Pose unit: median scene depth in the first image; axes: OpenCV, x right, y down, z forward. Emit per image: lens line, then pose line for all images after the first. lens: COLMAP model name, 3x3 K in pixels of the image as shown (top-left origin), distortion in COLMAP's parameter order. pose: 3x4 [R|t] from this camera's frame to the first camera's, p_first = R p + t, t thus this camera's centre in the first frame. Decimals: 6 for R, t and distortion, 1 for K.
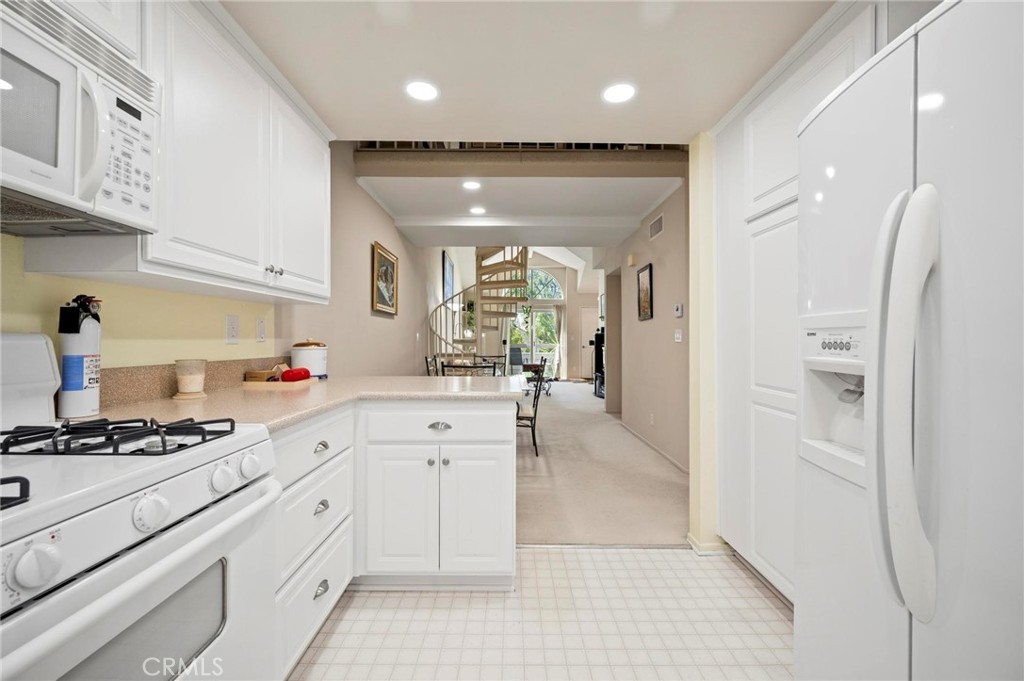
lens RADIAL K [[406.6, 0, 508.5], [0, 406.6, 340.7], [0, 0, 1]] dist [-0.000310, 0.000034]
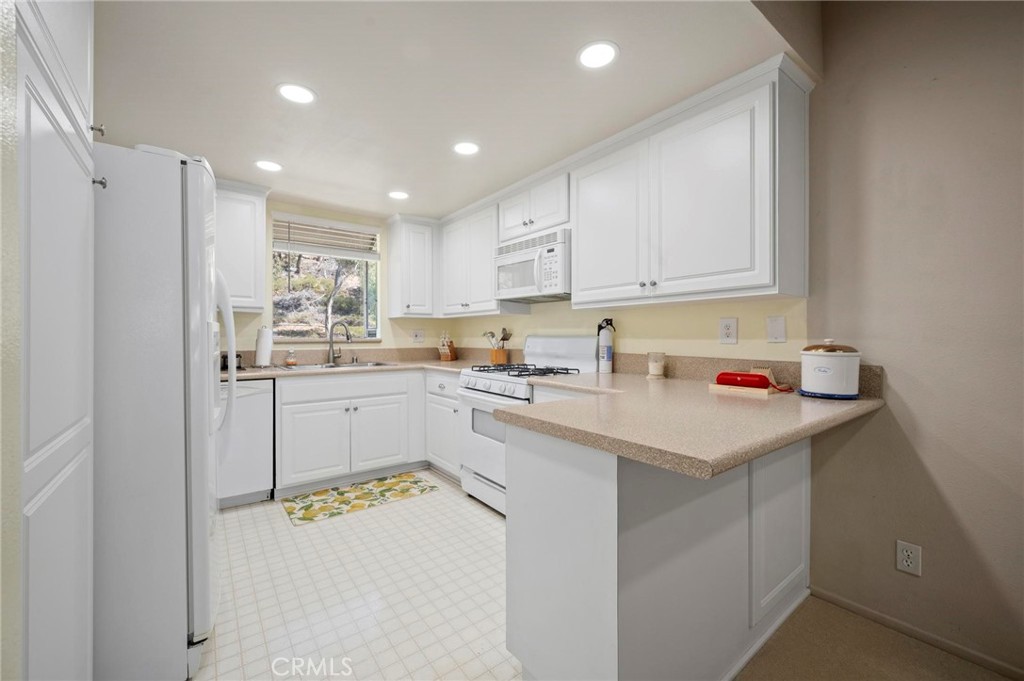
lens RADIAL K [[411.3, 0, 512.0], [0, 411.3, 340.5], [0, 0, 1]] dist [0.000476, -0.000013]
pose [[-0.793287, 0.004851, -0.608829, 0.480368], [-0.004434, 0.999896, 0.013744, -0.014138], [0.608832, 0.013603, -0.793182, 1.615990]]
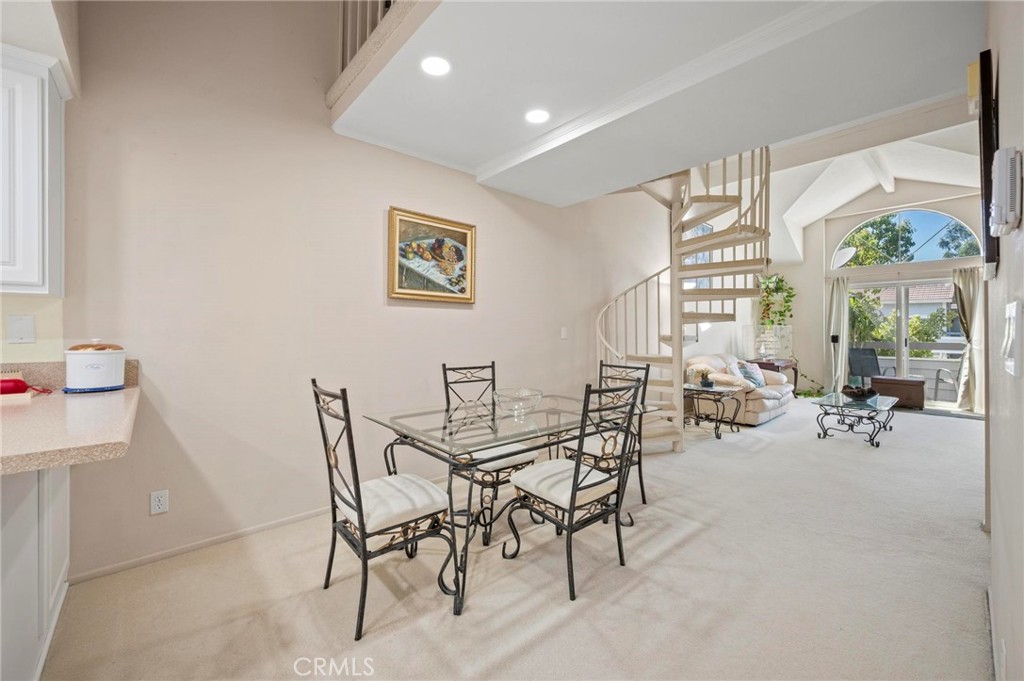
lens RADIAL K [[406.4, 0, 510.5], [0, 406.4, 330.0], [0, 0, 1]] dist [0.000118, 0.000019]
pose [[0.661564, -0.001115, -0.749888, 0.803908], [-0.004327, 0.999977, -0.005303, -0.028885], [0.749876, 0.006753, 0.661543, 1.420524]]
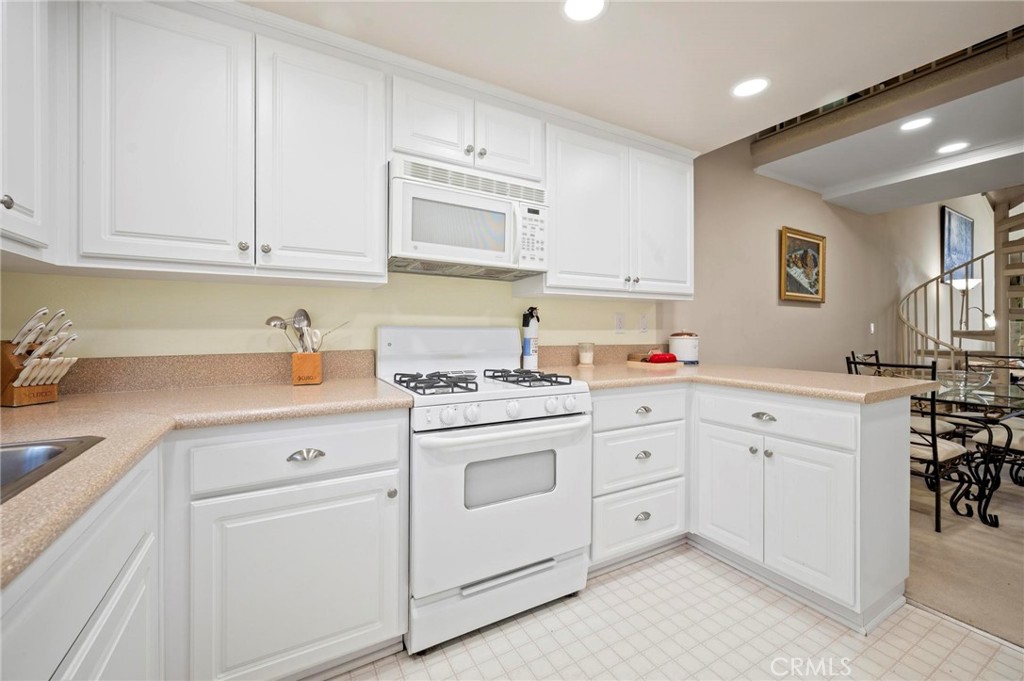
lens RADIAL K [[411.4, 0, 513.3], [0, 411.4, 332.1], [0, 0, 1]] dist [0.000682, 0.000043]
pose [[0.497588, 0.001636, -0.867412, 0.397693], [-0.003209, 0.999995, 0.000044, 0.004730], [0.867408, 0.002762, 0.497590, -0.034181]]
